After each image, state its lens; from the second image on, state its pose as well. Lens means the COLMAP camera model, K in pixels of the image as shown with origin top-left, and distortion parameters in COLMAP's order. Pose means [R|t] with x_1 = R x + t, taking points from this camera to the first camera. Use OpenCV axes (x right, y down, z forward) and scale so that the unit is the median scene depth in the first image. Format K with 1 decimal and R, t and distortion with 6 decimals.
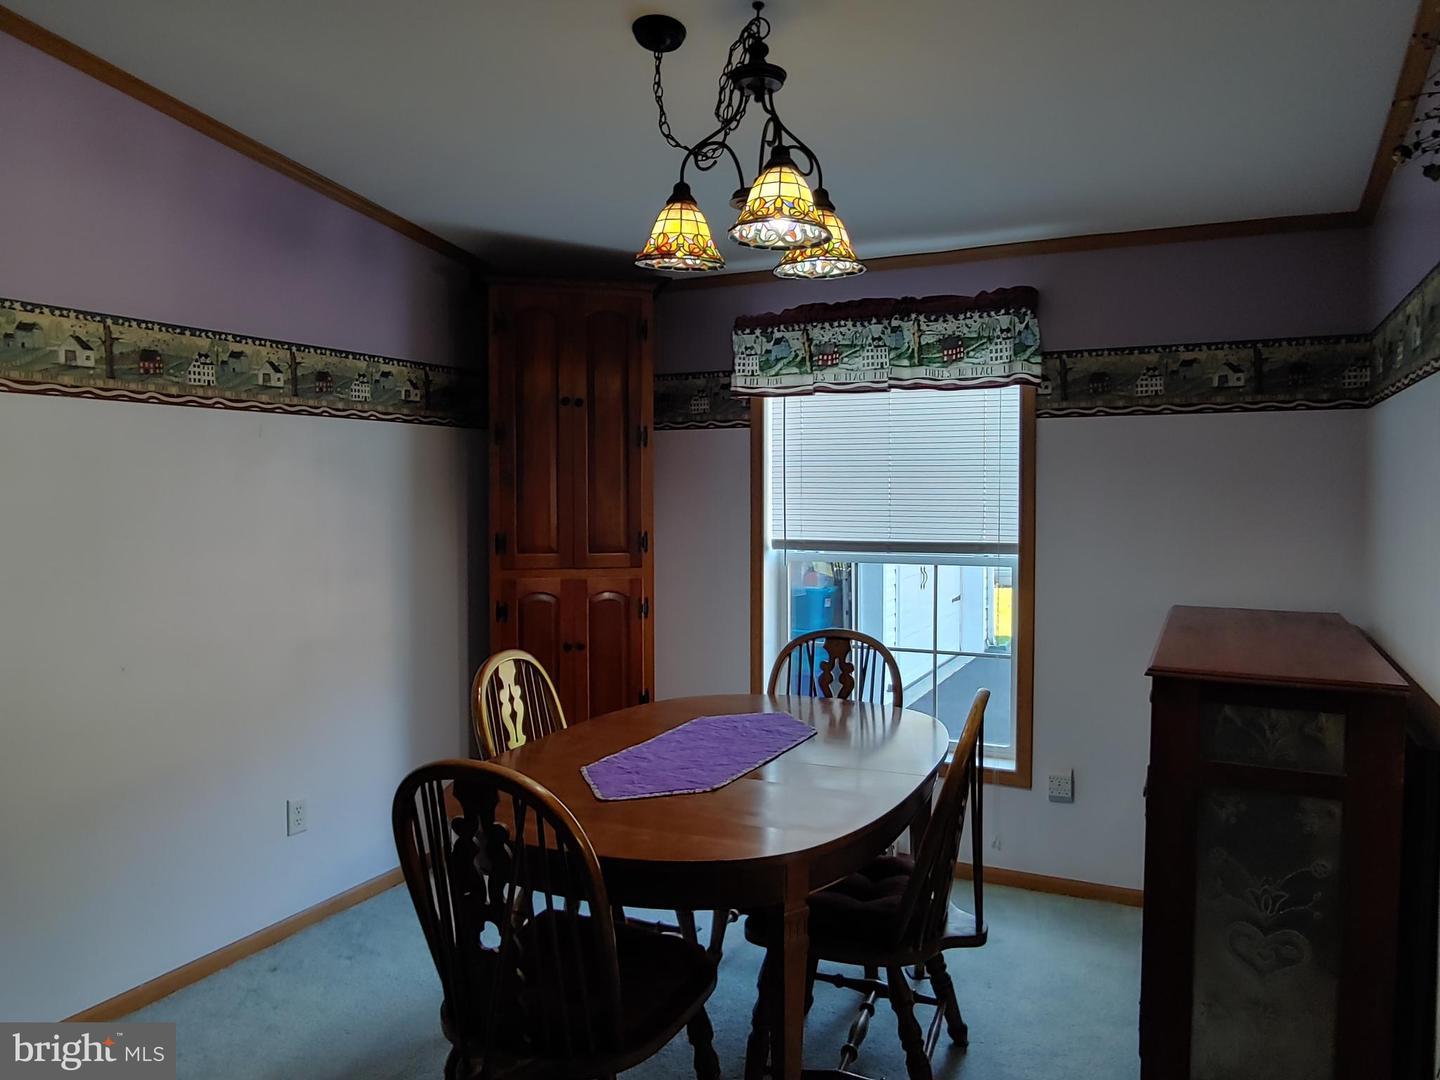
lens RADIAL K [[1000.4, 0, 722.4], [0, 1000.4, 531.5], [0, 0, 1]] dist [-0.003145, 0.003263]
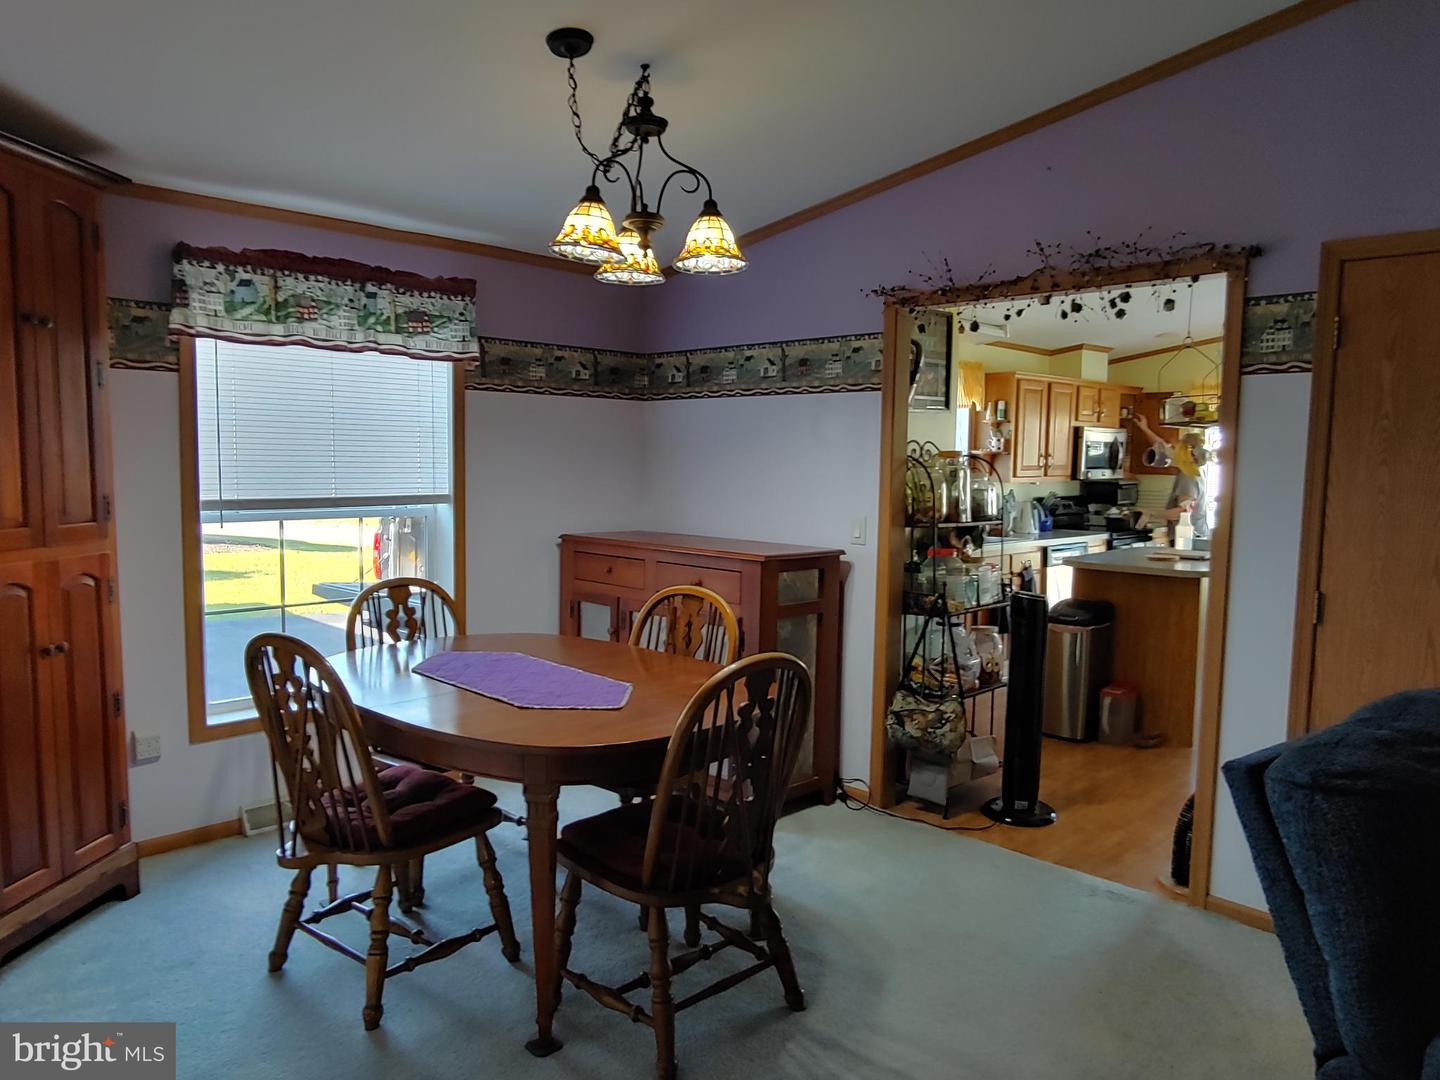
lens RADIAL K [[1000.4, 0, 722.8], [0, 1000.4, 546.8], [0, 0, 1]] dist [-0.003145, 0.003263]
pose [[0.334874, -0.079971, 0.938863, -0.679134], [0.026266, 0.996797, 0.075537, -0.006231], [-0.941897, -0.000635, 0.335902, 0.277589]]
